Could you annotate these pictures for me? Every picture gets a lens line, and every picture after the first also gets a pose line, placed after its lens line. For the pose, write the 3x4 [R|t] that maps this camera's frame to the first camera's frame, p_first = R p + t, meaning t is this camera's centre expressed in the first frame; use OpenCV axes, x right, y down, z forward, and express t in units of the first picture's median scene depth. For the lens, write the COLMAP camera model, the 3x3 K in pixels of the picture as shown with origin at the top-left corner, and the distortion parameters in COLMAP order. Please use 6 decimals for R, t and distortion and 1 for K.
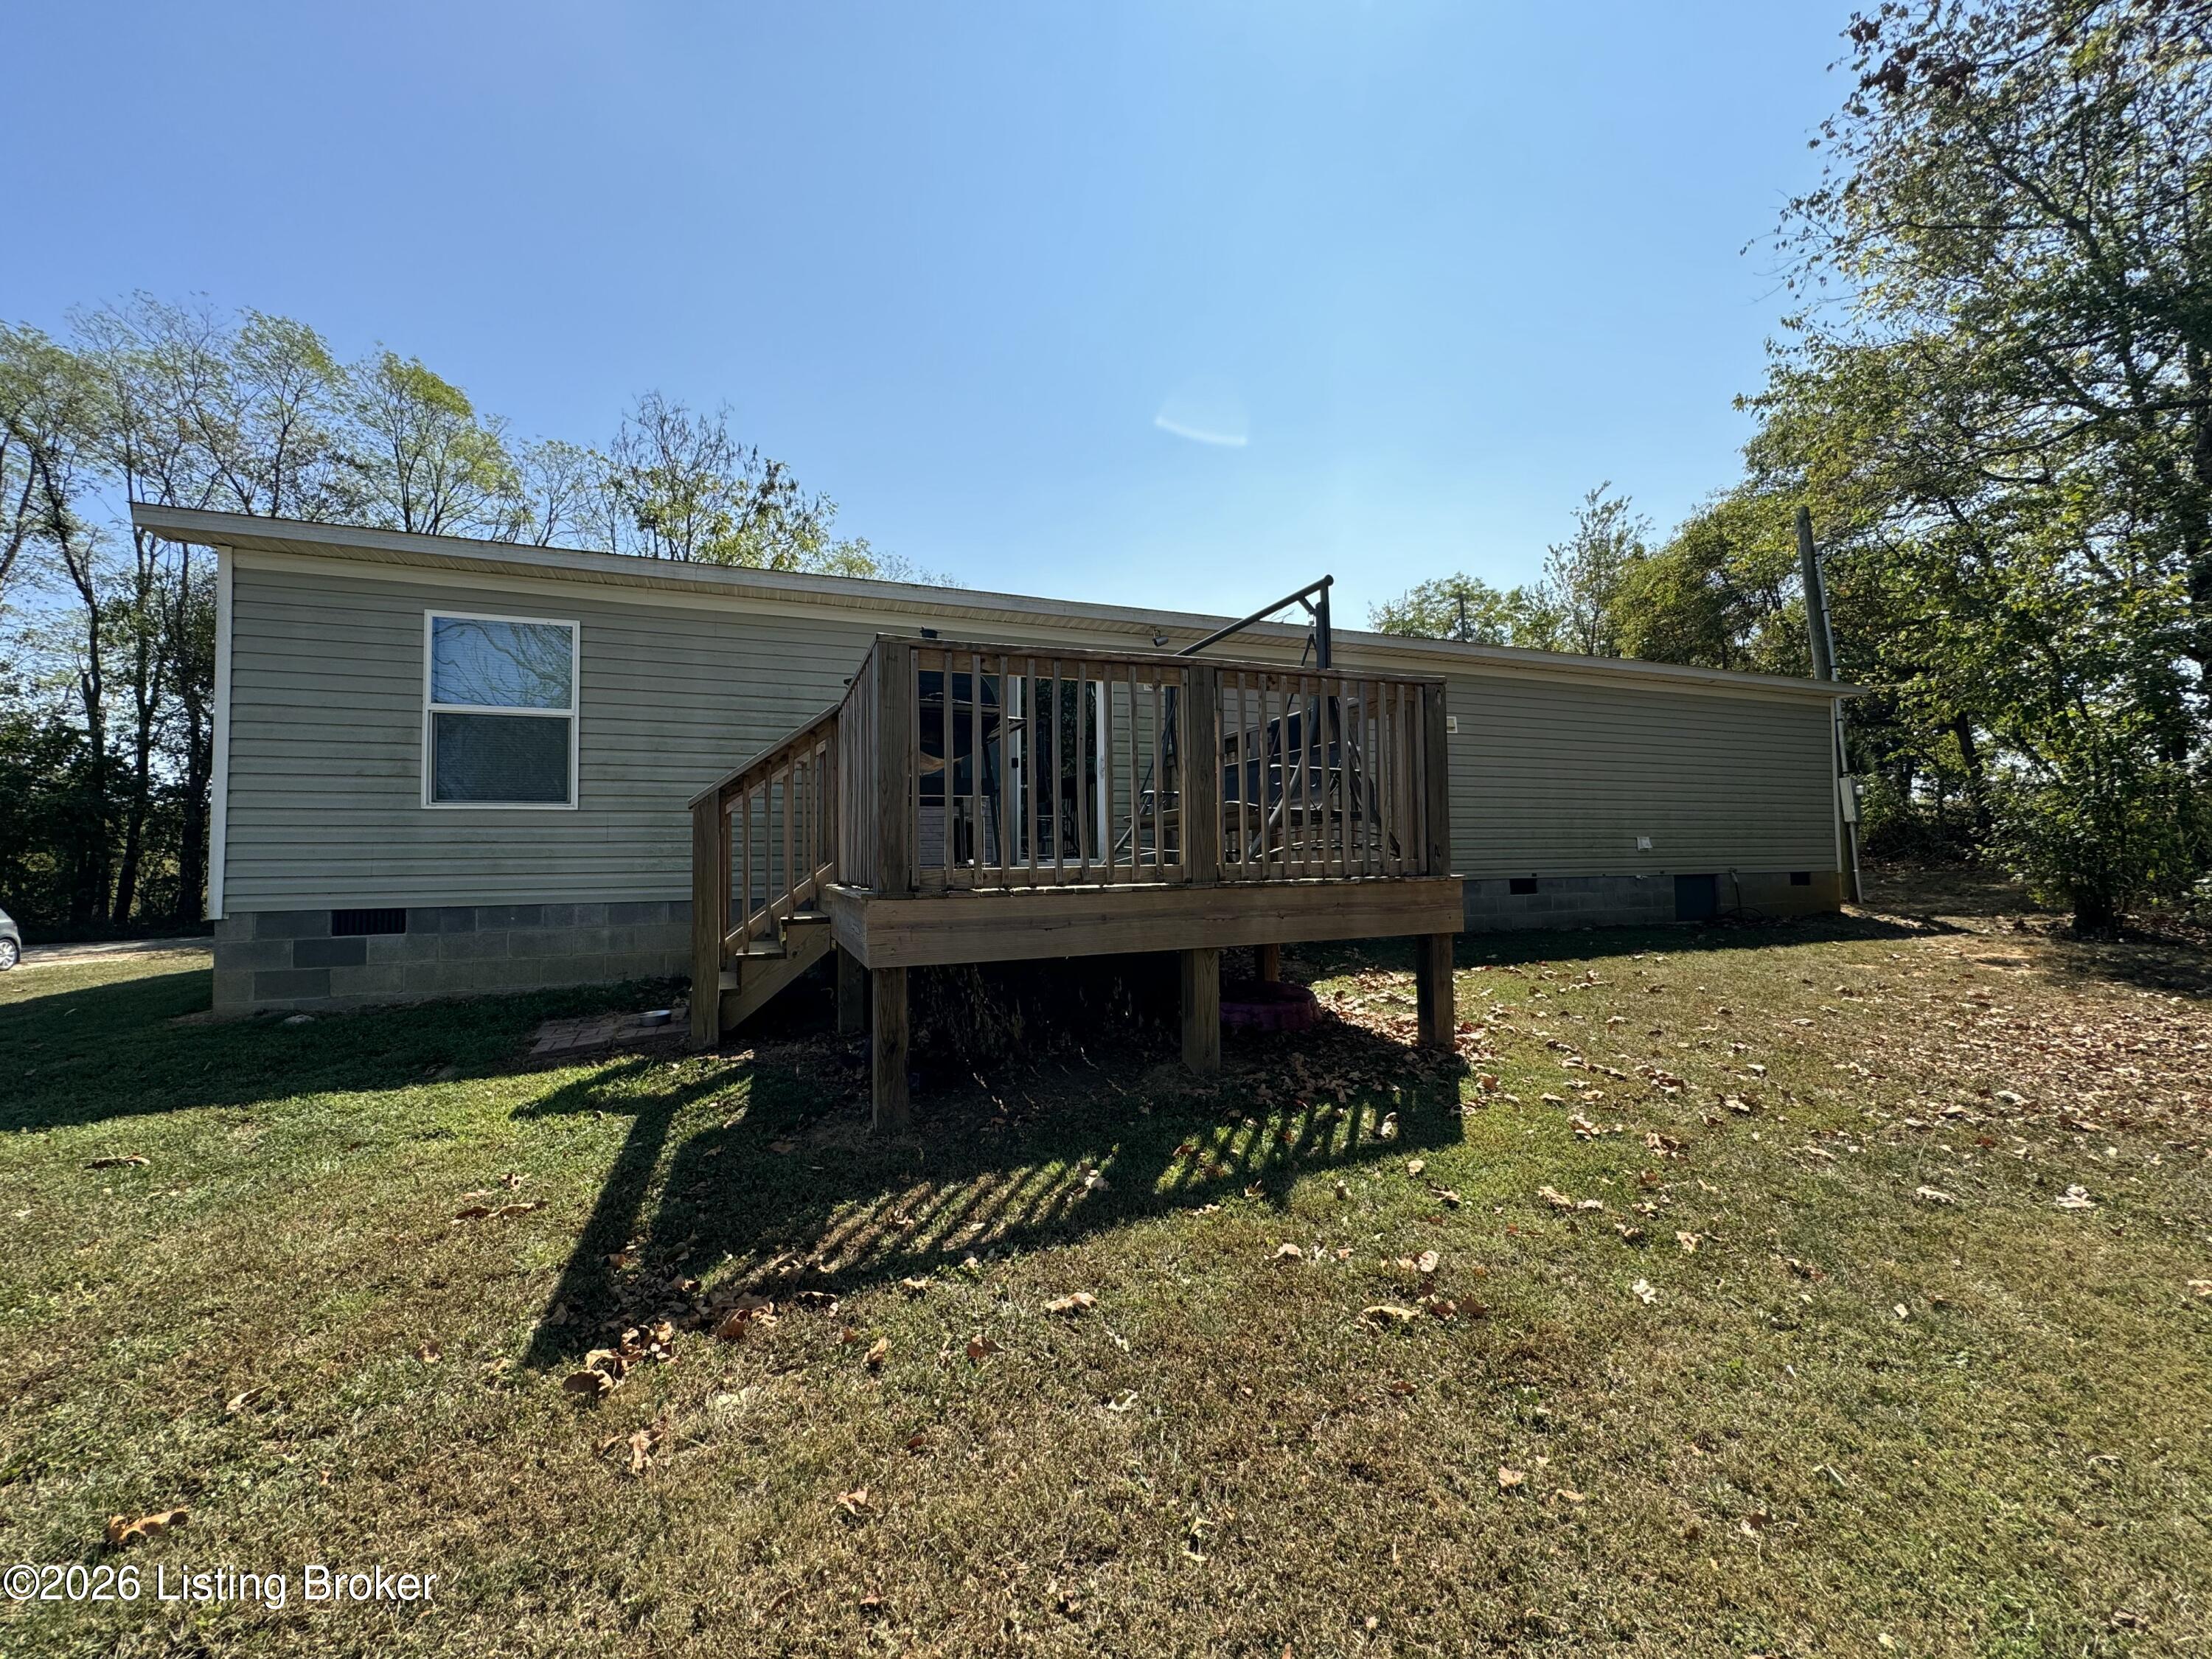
lens RADIAL K [[881.3, 0, 1109.1], [0, 881.3, 829.6], [0, 0, 1]] dist [0.000390, 0.000012]
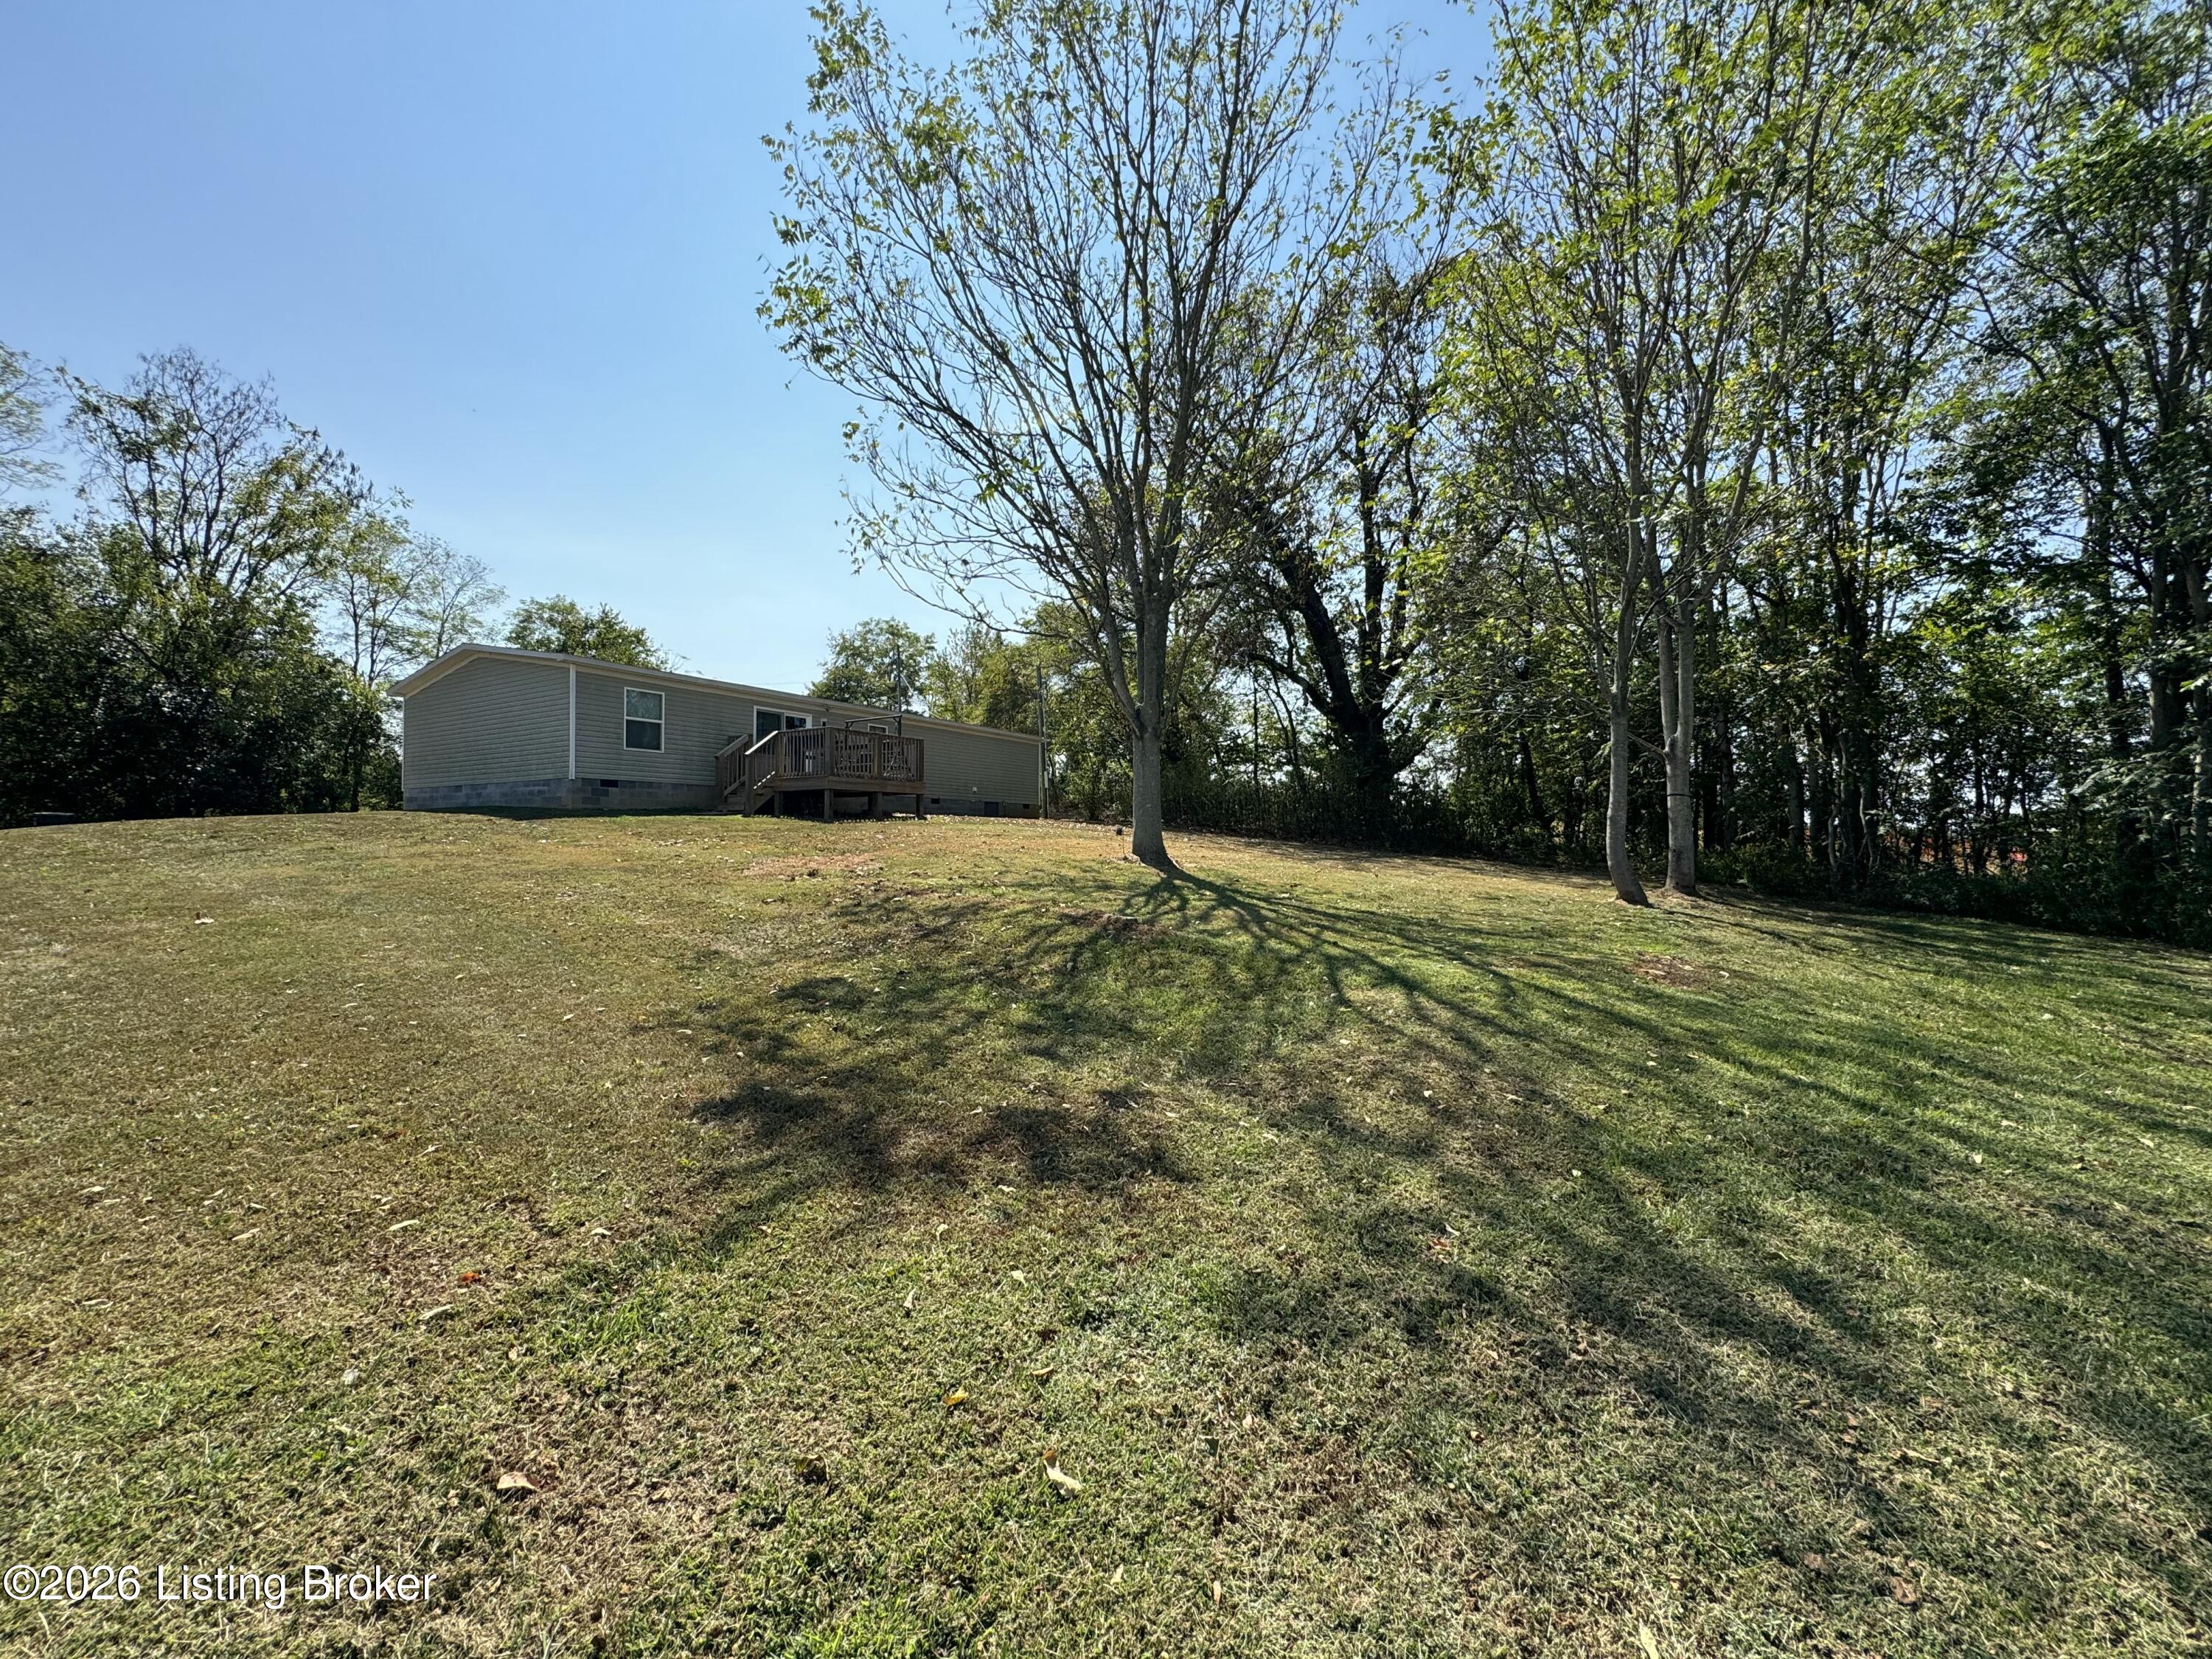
lens RADIAL K [[881.3, 0, 1106.2], [0, 881.3, 837.5], [0, 0, 1]] dist [0.000390, 0.000012]
pose [[0.800399, 0.015607, 0.599265, -0.283024], [-0.032813, 0.999303, 0.017800, 0.040000], [-0.598569, -0.033911, 0.800353, -0.574602]]
